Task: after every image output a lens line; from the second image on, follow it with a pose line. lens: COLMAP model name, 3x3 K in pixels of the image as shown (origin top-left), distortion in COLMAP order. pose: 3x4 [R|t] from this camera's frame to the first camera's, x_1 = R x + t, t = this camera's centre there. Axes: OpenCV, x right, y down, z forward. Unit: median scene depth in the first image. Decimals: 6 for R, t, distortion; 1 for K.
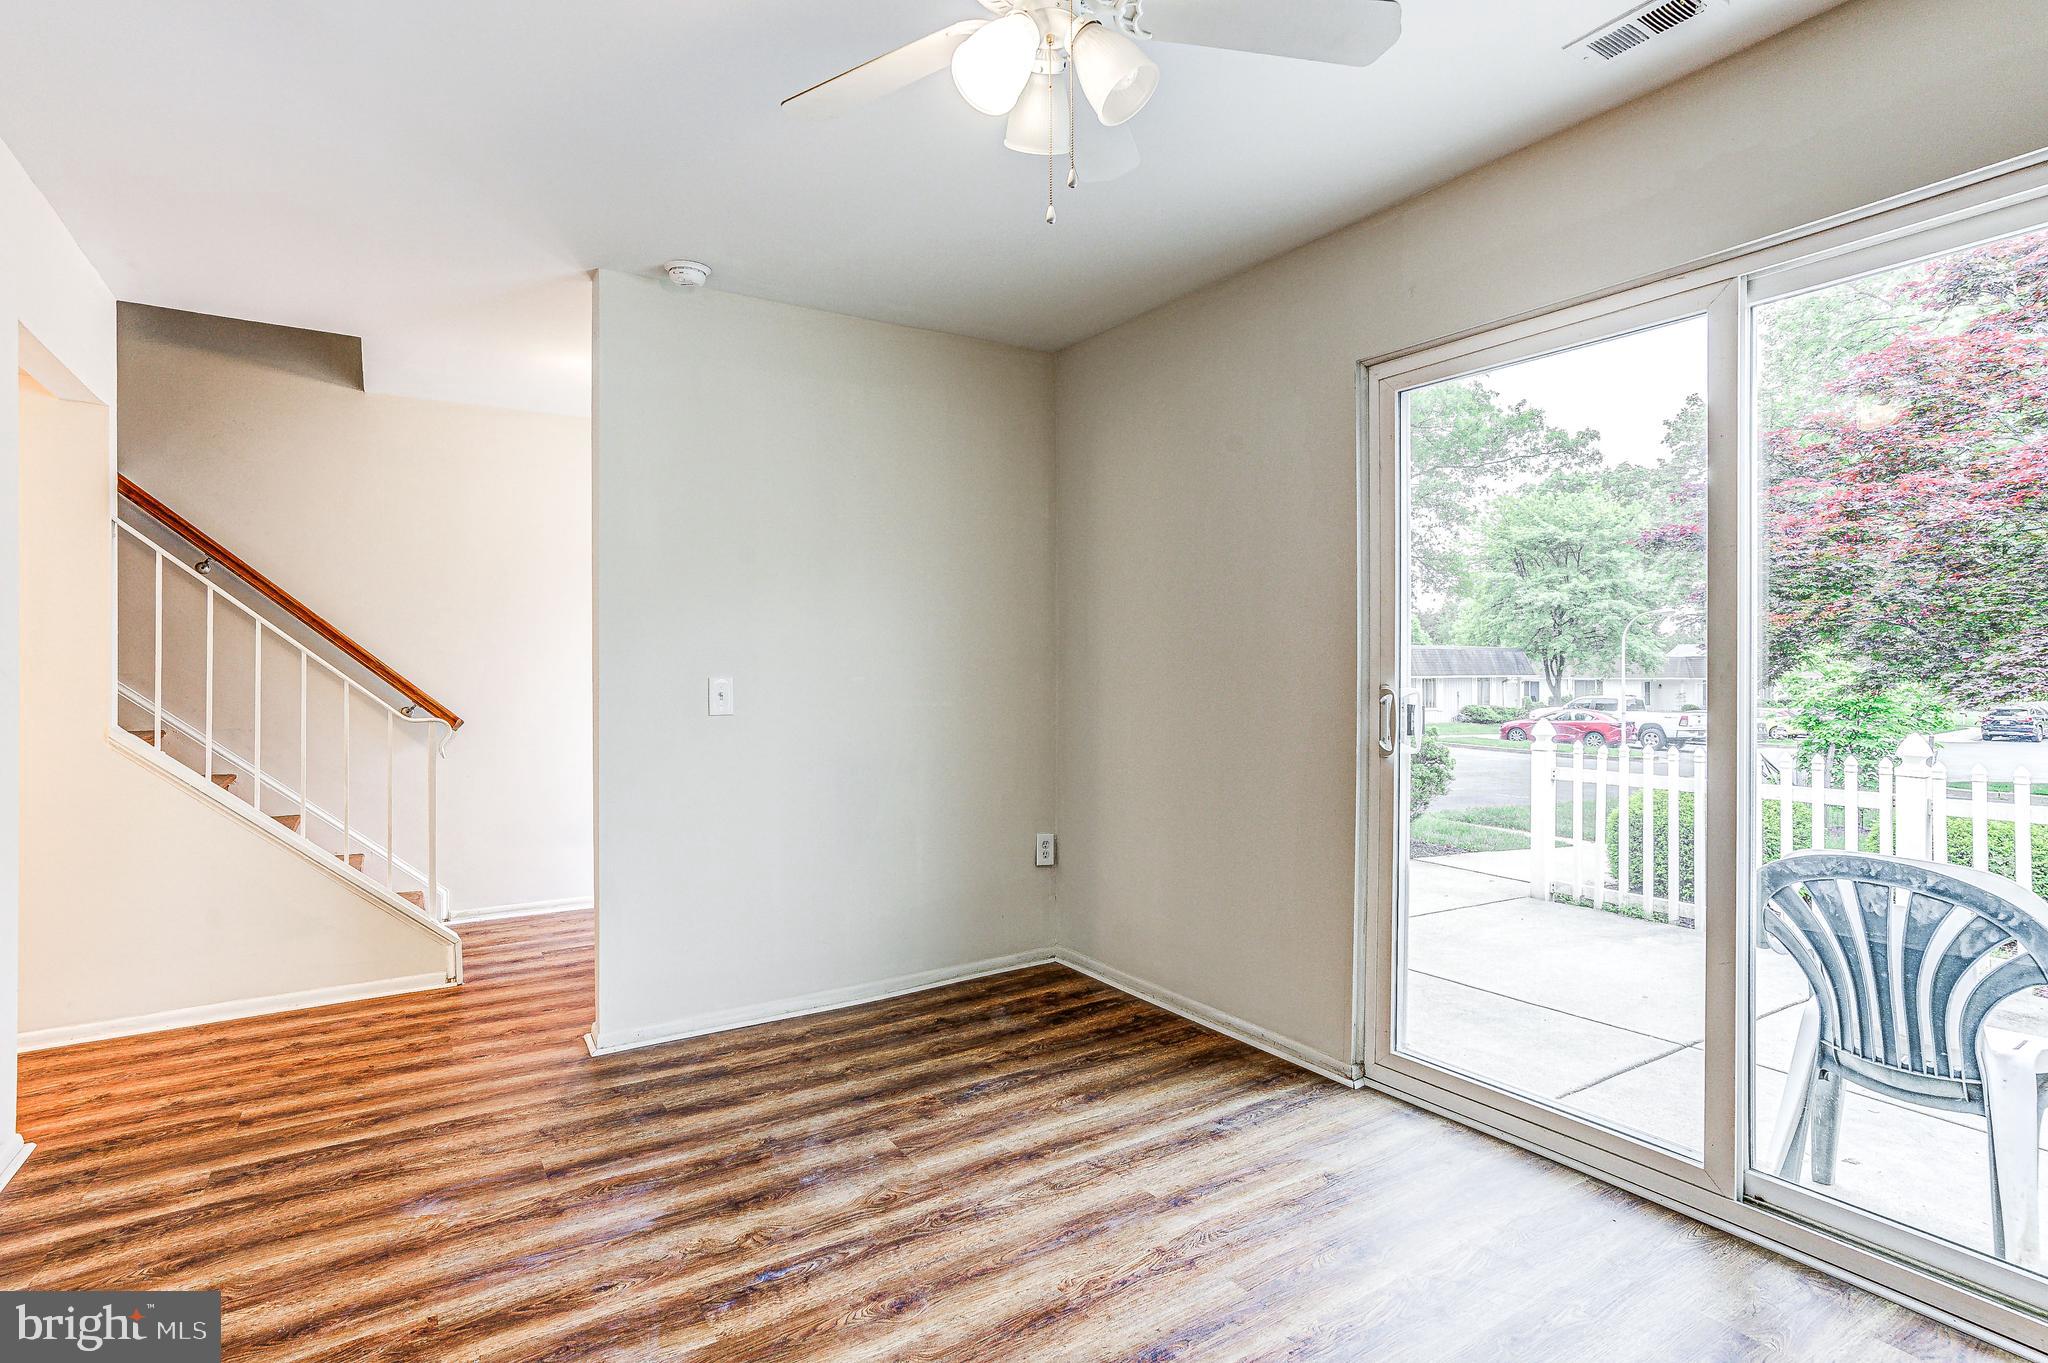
lens RADIAL K [[1015.8, 0, 1021.4], [0, 1015.8, 673.7], [0, 0, 1]] dist [0.001588, 0.000575]
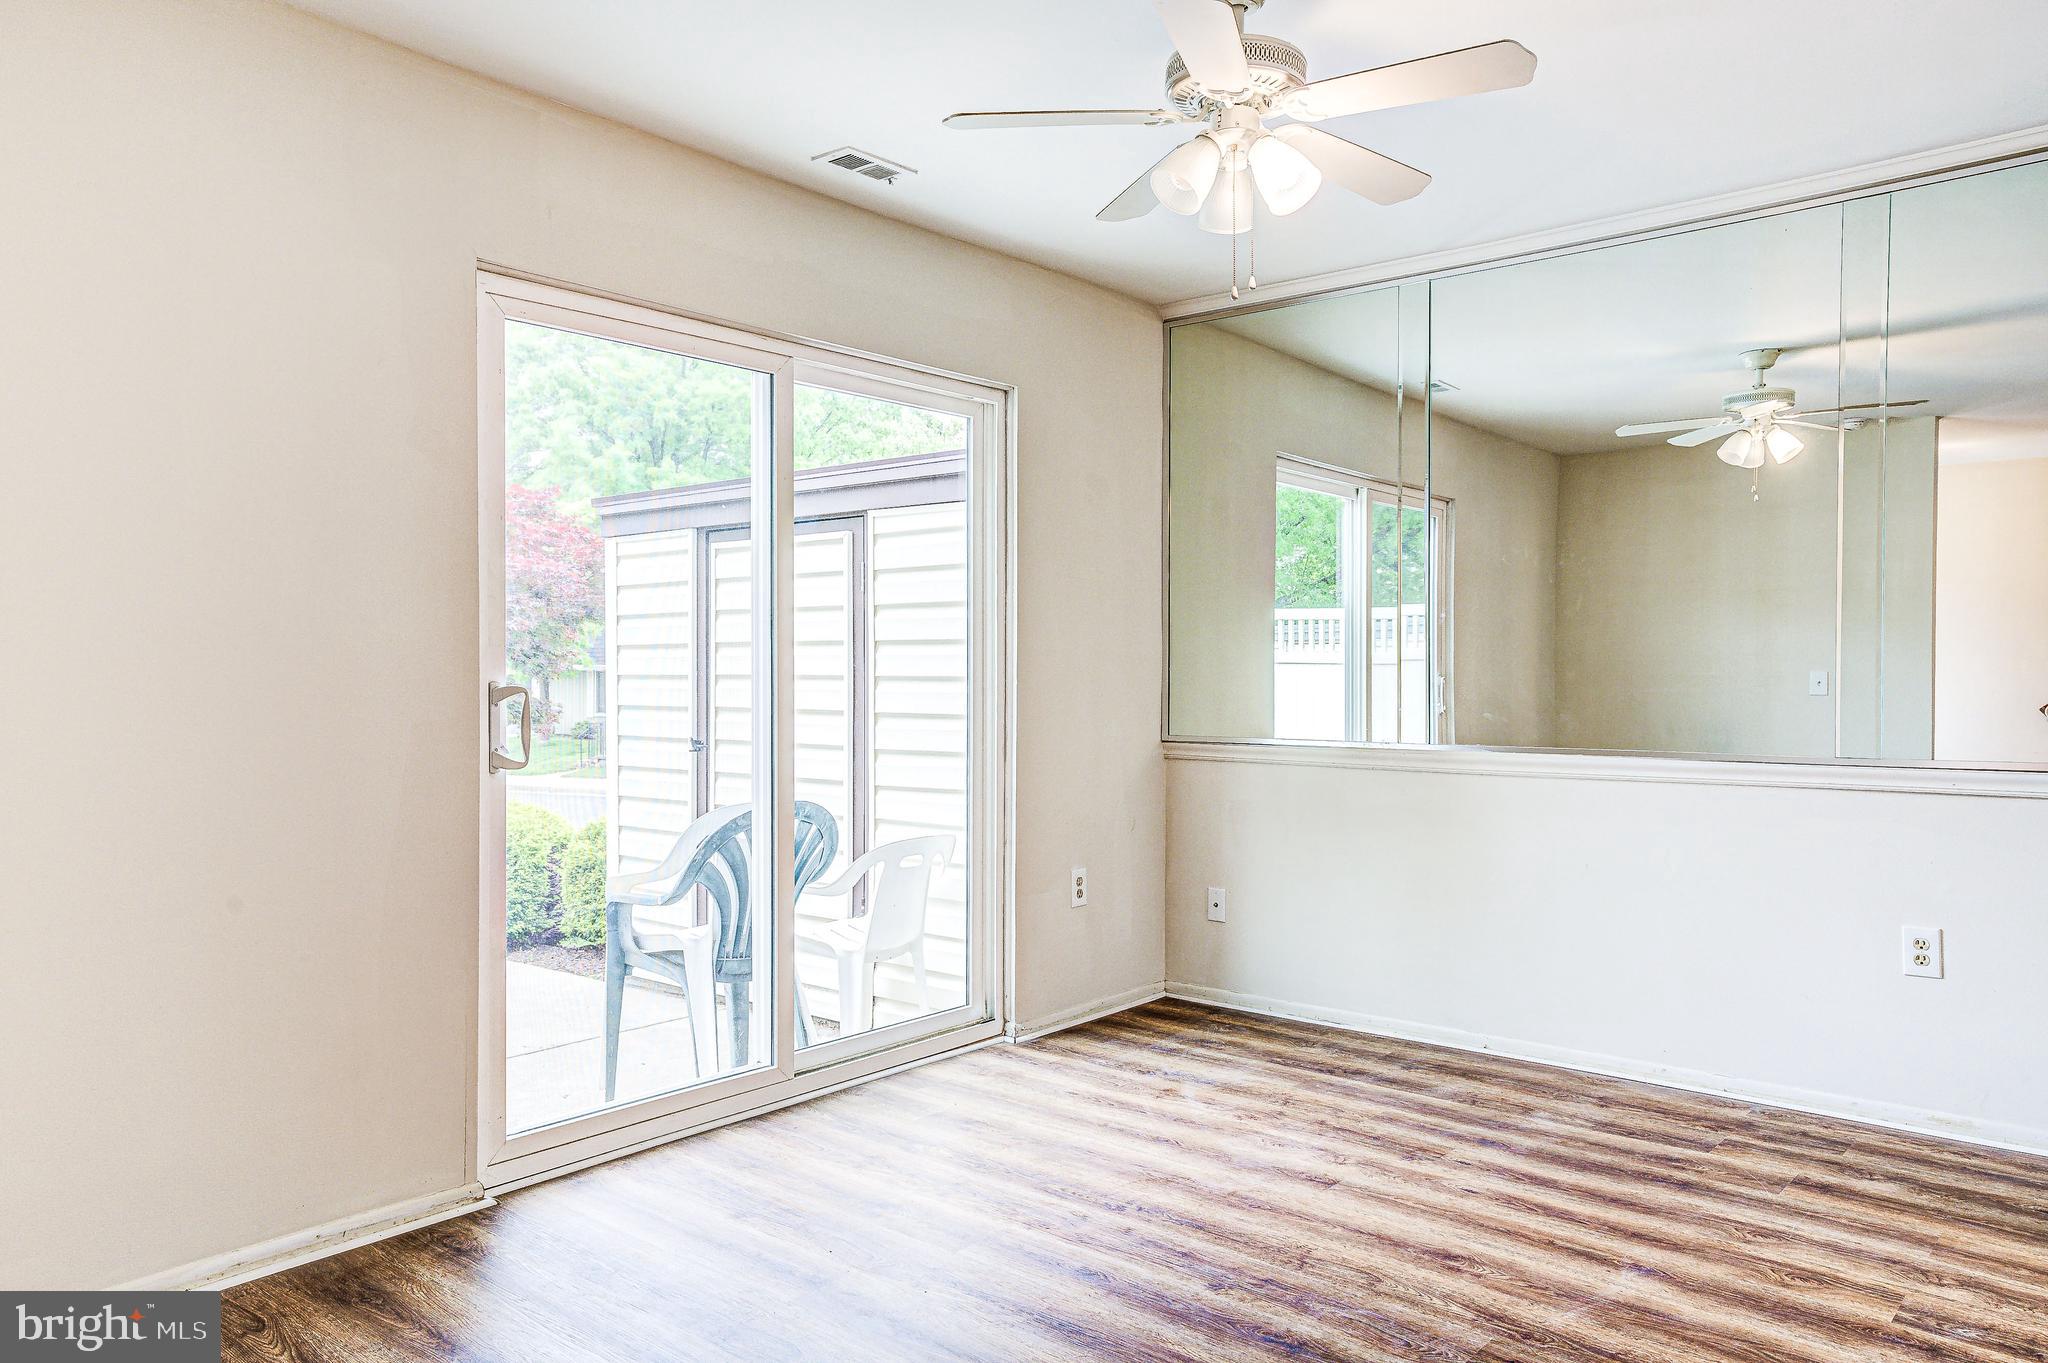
lens RADIAL K [[1421.2, 0, 1019.9], [0, 1421.2, 685.9], [0, 0, 1]] dist [-0.001560, -0.000972]
pose [[-0.294715, -0.005875, 0.955567, -0.846910], [0.000537, 0.999980, 0.006313, 0.008891], [-0.955585, 0.002373, -0.294706, 0.972682]]
